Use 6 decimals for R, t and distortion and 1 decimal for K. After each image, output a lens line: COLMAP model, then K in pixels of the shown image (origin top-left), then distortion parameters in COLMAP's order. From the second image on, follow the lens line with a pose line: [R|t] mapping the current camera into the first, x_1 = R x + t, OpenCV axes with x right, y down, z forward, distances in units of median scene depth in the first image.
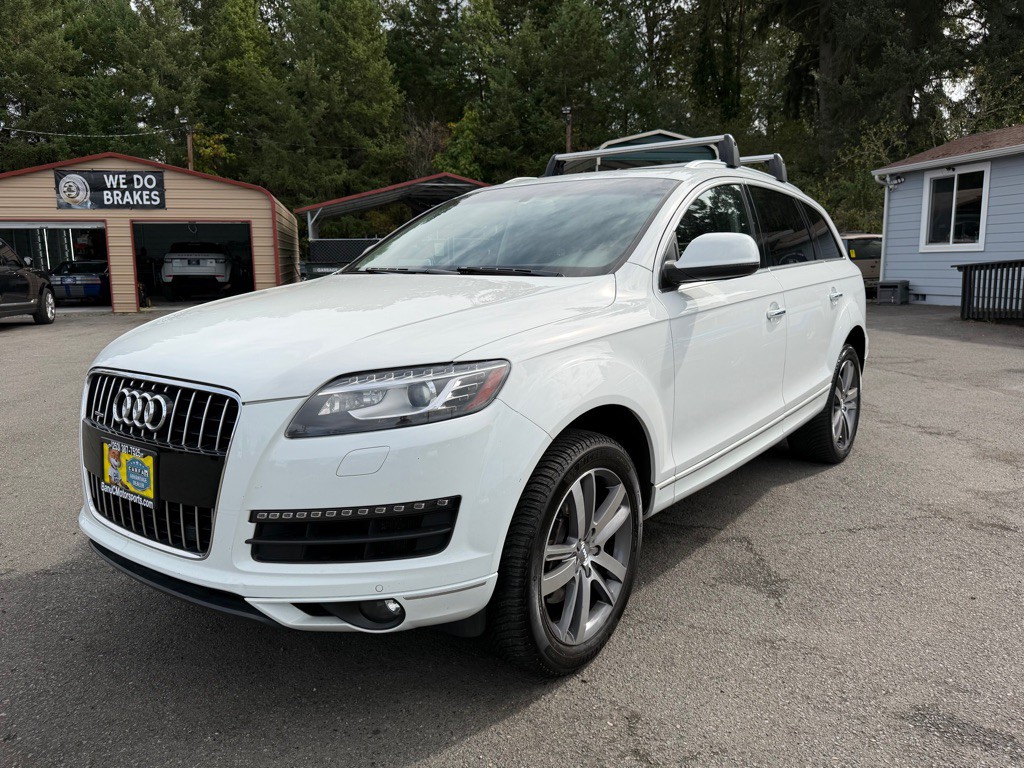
lens RADIAL K [[749.2, 0, 512.0], [0, 749.2, 384.0], [0, 0, 1]] dist [0.034742, -0.049108]
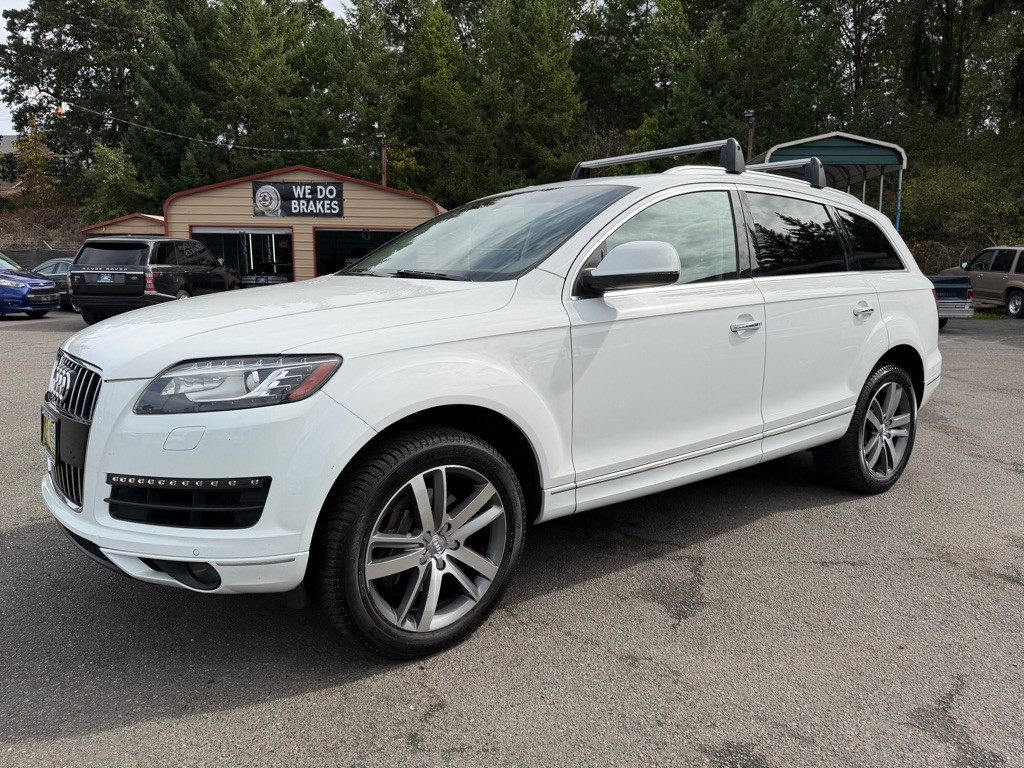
lens RADIAL K [[749.2, 0, 512.0], [0, 749.2, 384.0], [0, 0, 1]] dist [0.034742, -0.049108]
pose [[0.969606, 0.053979, -0.238642, 0.053687], [-0.056258, 0.998412, -0.002743, -0.000233], [0.238115, 0.016086, 0.971104, 0.001340]]
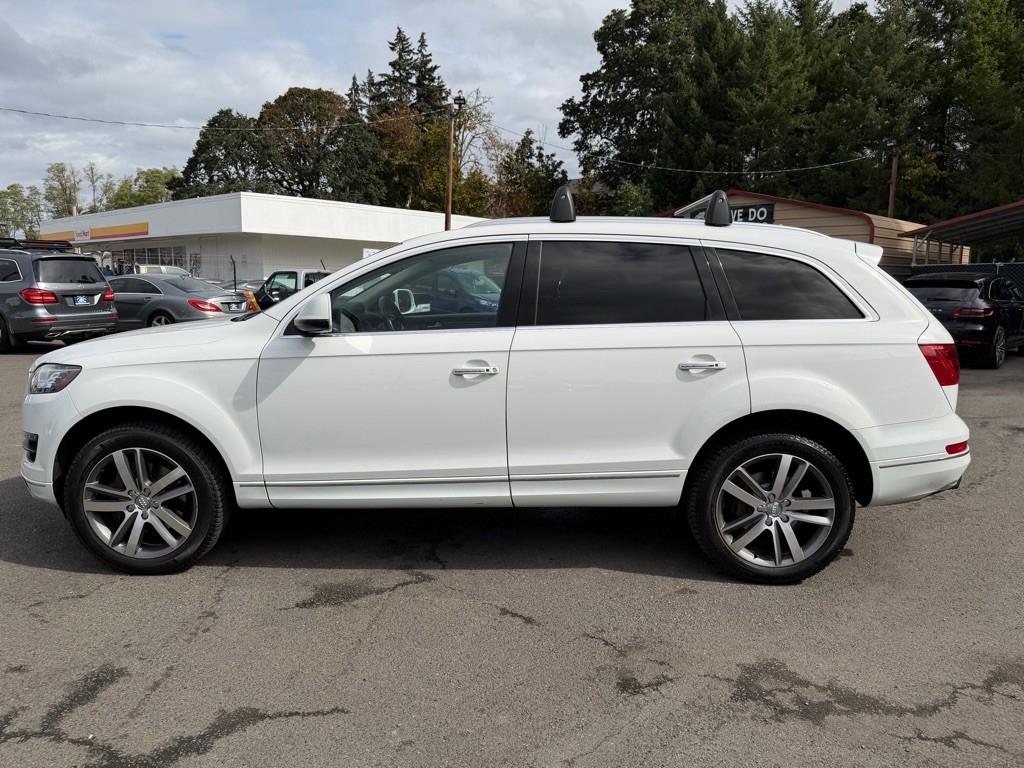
lens RADIAL K [[746.9, 0, 523.8], [0, 746.9, 390.2], [0, 0, 1]] dist [0.049368, -0.076432]
pose [[0.596069, 0.130908, -0.792190, 0.216163], [-0.144571, 0.987993, 0.054485, -0.024179], [0.789810, 0.082050, 0.607838, 0.081551]]
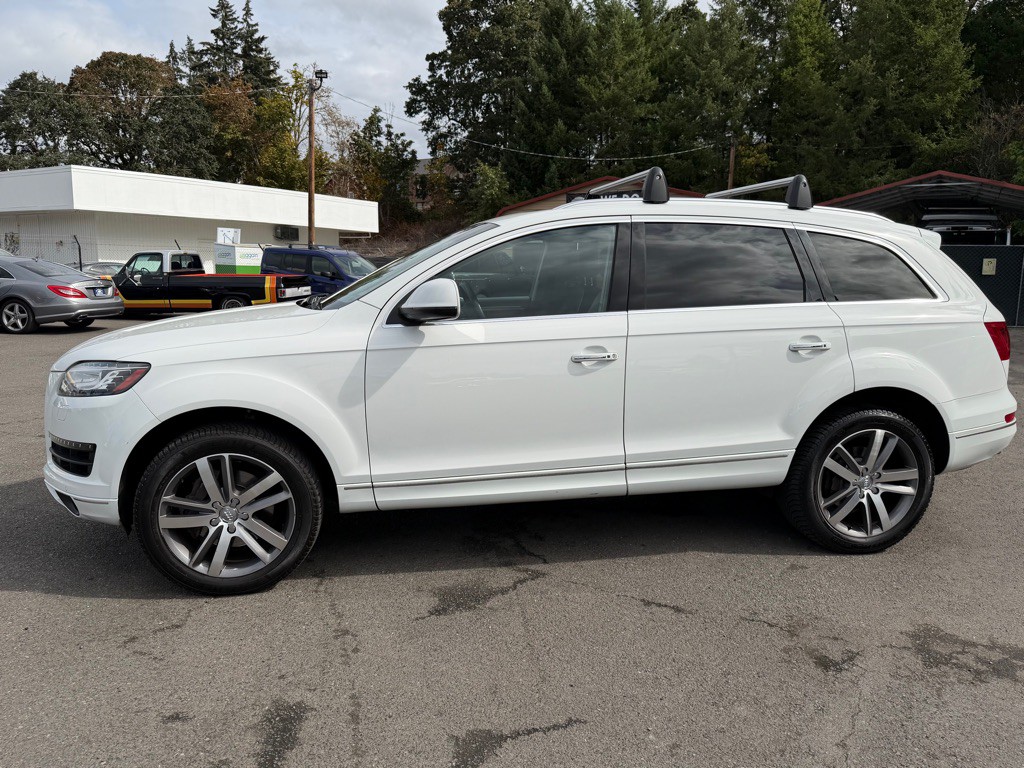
lens RADIAL K [[749.2, 0, 512.0], [0, 749.2, 384.0], [0, 0, 1]] dist [0.034742, -0.049108]
pose [[0.741684, 0.121053, -0.659736, 0.166869], [-0.124159, 0.991359, 0.042320, -0.015965], [0.659158, 0.050524, 0.750305, 0.037216]]
